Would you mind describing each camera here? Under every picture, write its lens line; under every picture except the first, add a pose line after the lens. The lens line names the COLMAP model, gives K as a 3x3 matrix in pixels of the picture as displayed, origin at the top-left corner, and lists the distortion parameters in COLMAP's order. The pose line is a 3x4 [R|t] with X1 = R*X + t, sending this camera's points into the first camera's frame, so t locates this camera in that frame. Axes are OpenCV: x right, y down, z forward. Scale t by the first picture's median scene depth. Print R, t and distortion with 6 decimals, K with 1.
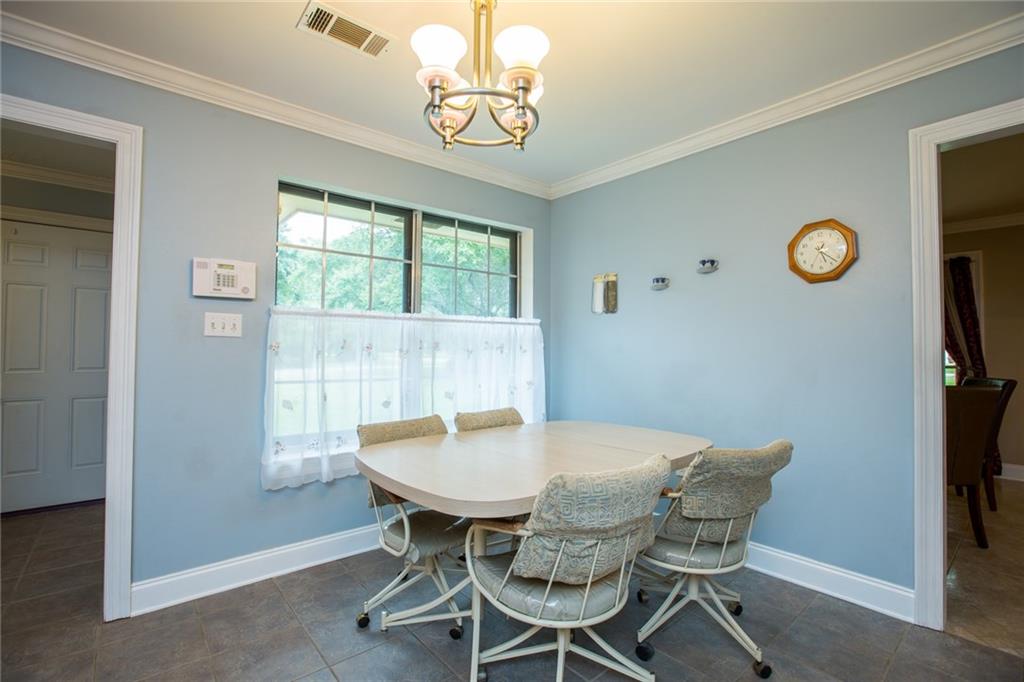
lens RADIAL K [[457.6, 0, 512.0], [0, 457.6, 341.0], [0, 0, 1]] dist [-0.054899, 0.021420]
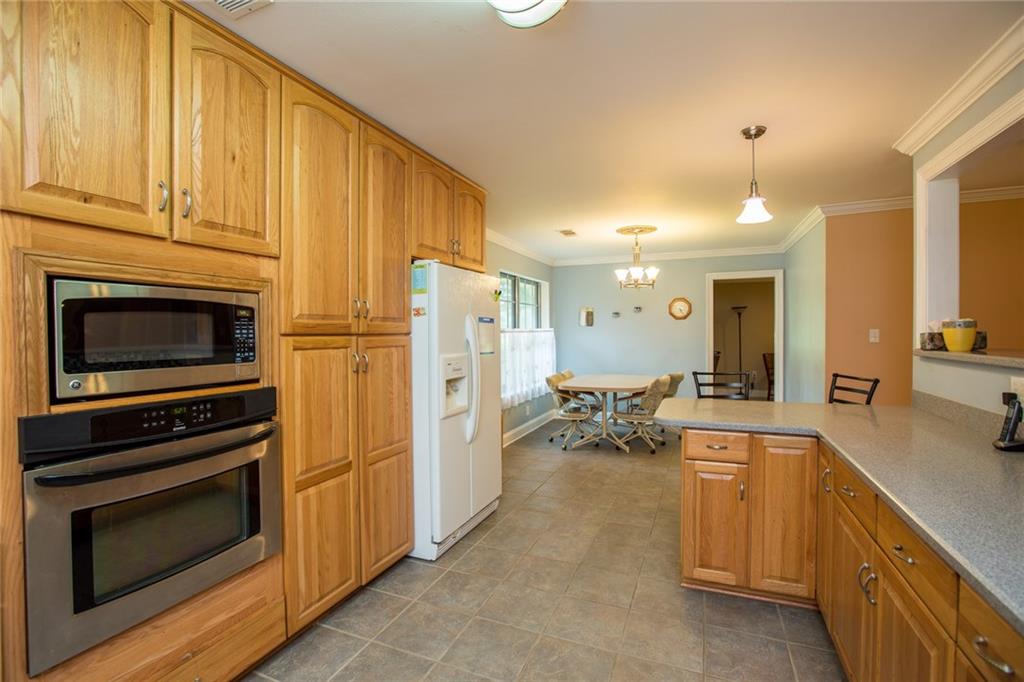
lens RADIAL K [[457.6, 0, 512.0], [0, 457.6, 341.0], [0, 0, 1]] dist [-0.054899, 0.021420]
pose [[0.891874, -0.018243, 0.451917, -1.149898], [0.002187, 0.999348, 0.036026, -0.075412], [-0.452280, -0.031142, 0.891332, -0.802352]]
